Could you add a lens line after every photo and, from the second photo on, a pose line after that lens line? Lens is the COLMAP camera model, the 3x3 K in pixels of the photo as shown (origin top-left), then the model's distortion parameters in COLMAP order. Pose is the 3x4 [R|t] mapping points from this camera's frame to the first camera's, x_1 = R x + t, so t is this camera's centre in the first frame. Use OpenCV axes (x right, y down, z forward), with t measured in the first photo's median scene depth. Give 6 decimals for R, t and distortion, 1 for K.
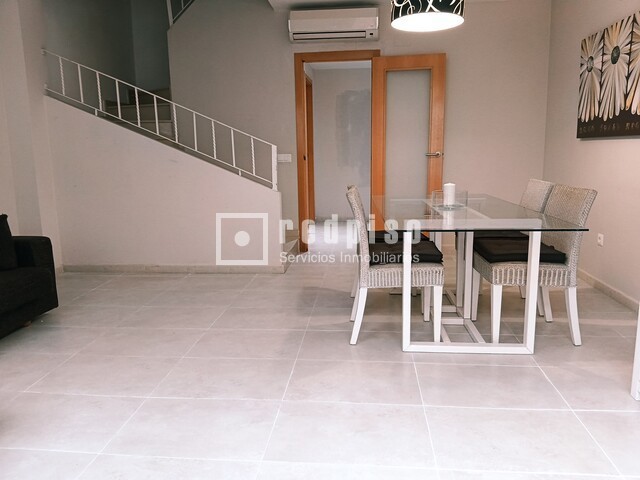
lens RADIAL K [[491.2, 0, 320.0], [0, 491.2, 240.0], [0, 0, 1]] dist [0.117528, -0.241647]
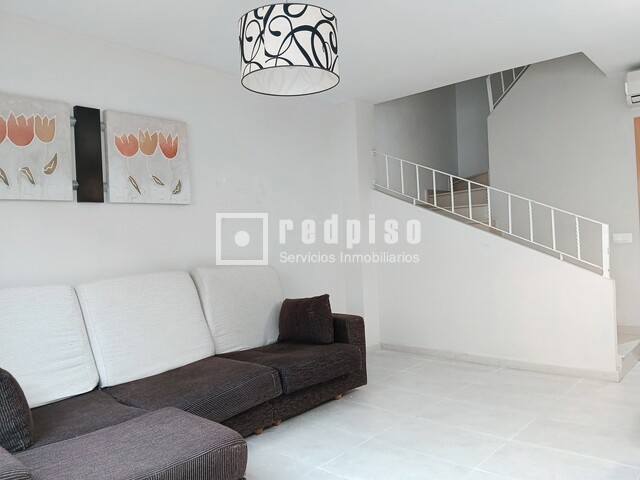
lens RADIAL K [[491.2, 0, 320.0], [0, 491.2, 240.0], [0, 0, 1]] dist [0.117528, -0.241647]
pose [[0.800440, -0.022173, -0.599003, 0.030552], [-0.075542, 0.987617, -0.137503, -0.016157], [0.594634, 0.155312, 0.788853, 0.063389]]
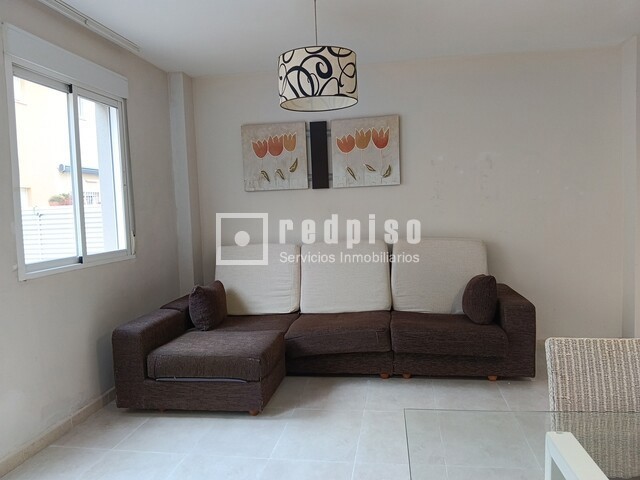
lens RADIAL K [[491.2, 0, 320.0], [0, 491.2, 240.0], [0, 0, 1]] dist [0.117528, -0.241647]
pose [[-0.066658, 0.082587, -0.994352, 0.440753], [-0.146907, 0.984895, 0.091650, -0.156446], [0.986902, 0.152186, -0.053519, 0.588122]]
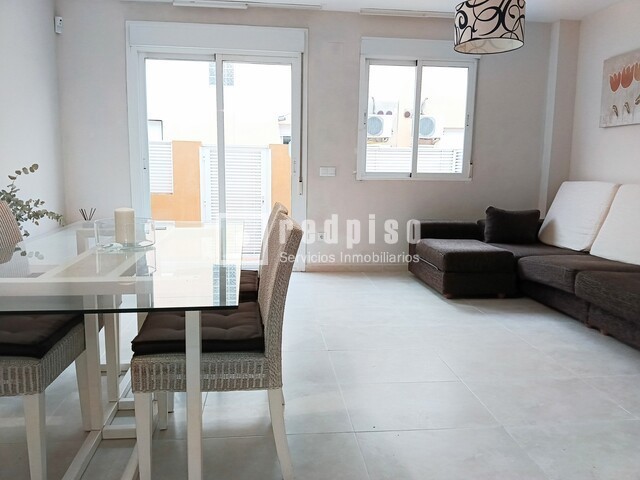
lens RADIAL K [[497.0, 0, 312.5], [0, 497.0, 242.5], [0, 0, 1]] dist [0.120094, -0.232857]
pose [[-0.981786, 0.028601, -0.187824, 0.135588], [-0.035315, 0.943901, 0.328334, -0.252139], [0.186678, 0.328987, -0.925699, 1.443597]]
